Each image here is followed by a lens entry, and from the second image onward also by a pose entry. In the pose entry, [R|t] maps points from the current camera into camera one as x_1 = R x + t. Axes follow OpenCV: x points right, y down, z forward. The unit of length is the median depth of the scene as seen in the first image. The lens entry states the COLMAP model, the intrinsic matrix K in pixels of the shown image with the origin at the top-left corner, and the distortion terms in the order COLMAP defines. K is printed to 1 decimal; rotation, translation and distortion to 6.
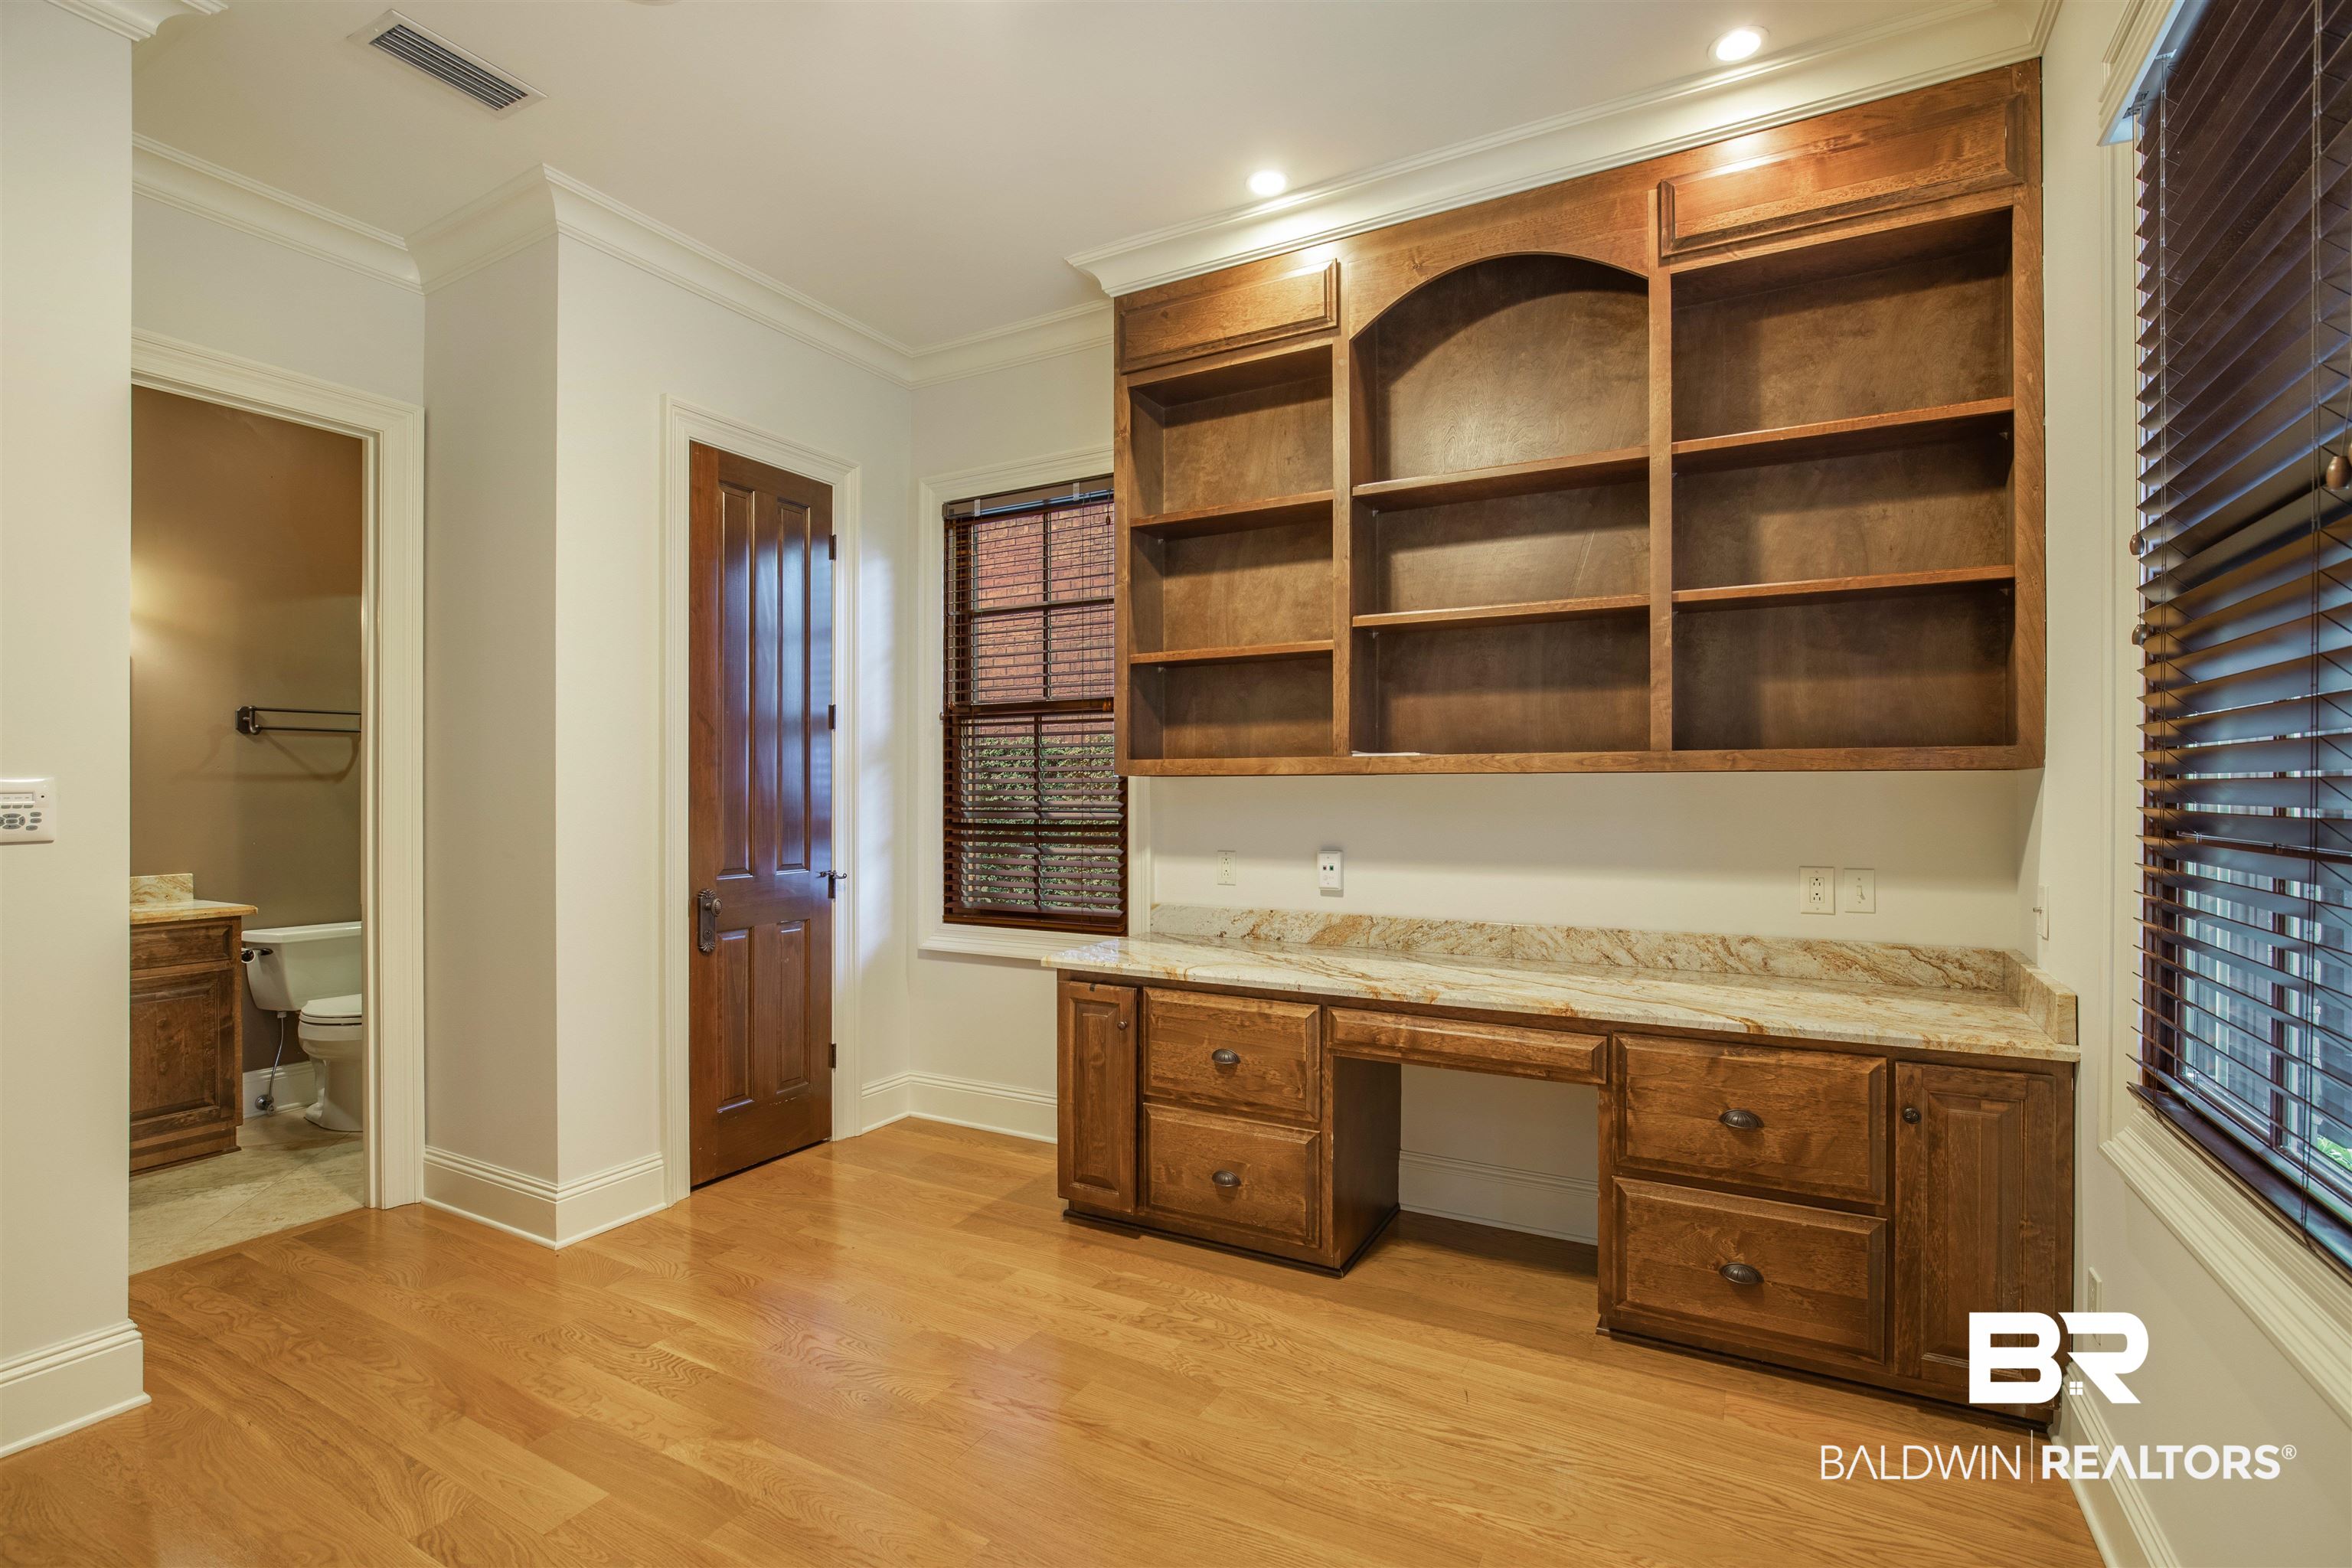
lens RADIAL K [[1082.3, 0, 1173.9], [0, 1082.3, 782.4], [0, 0, 1]] dist [-0.023904, 0.008131]
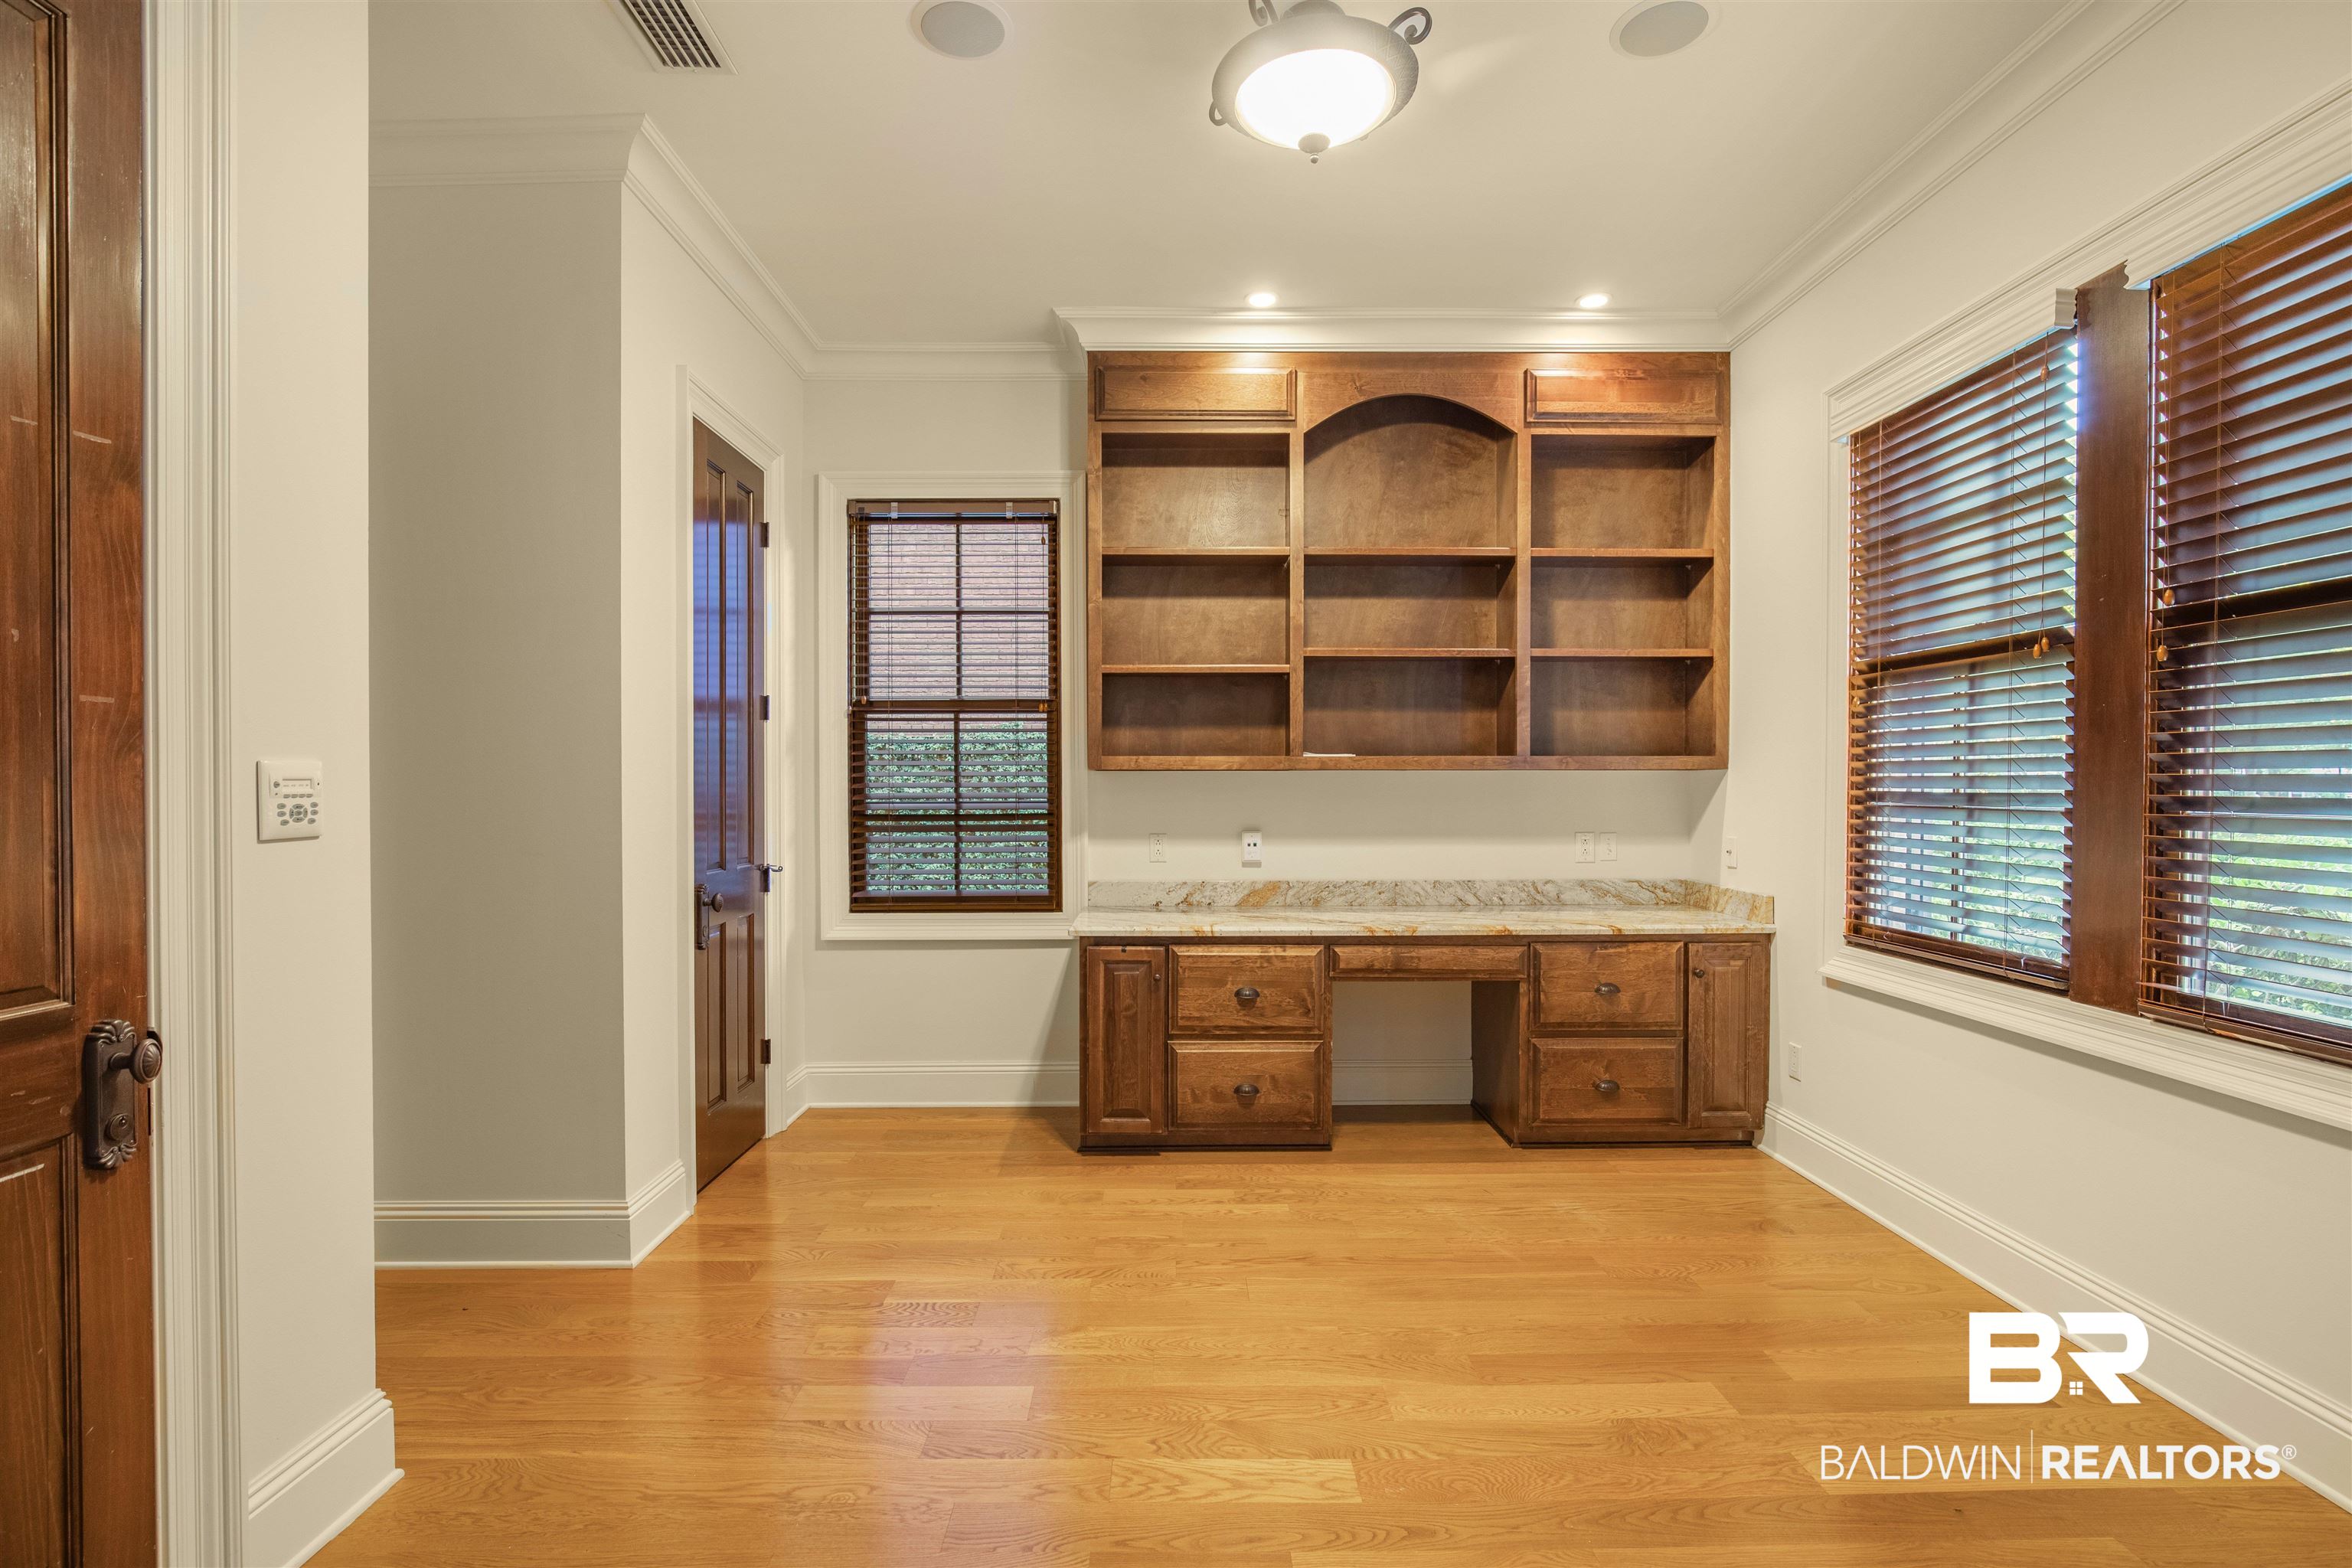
lens RADIAL K [[1082.3, 0, 1162.8], [0, 1082.3, 792.9], [0, 0, 1]] dist [-0.023904, 0.008131]
pose [[0.873109, -0.003309, 0.487514, -0.526660], [-0.003412, 0.999911, 0.012898, 0.003106], [-0.487513, -0.012925, 0.873020, -0.038464]]
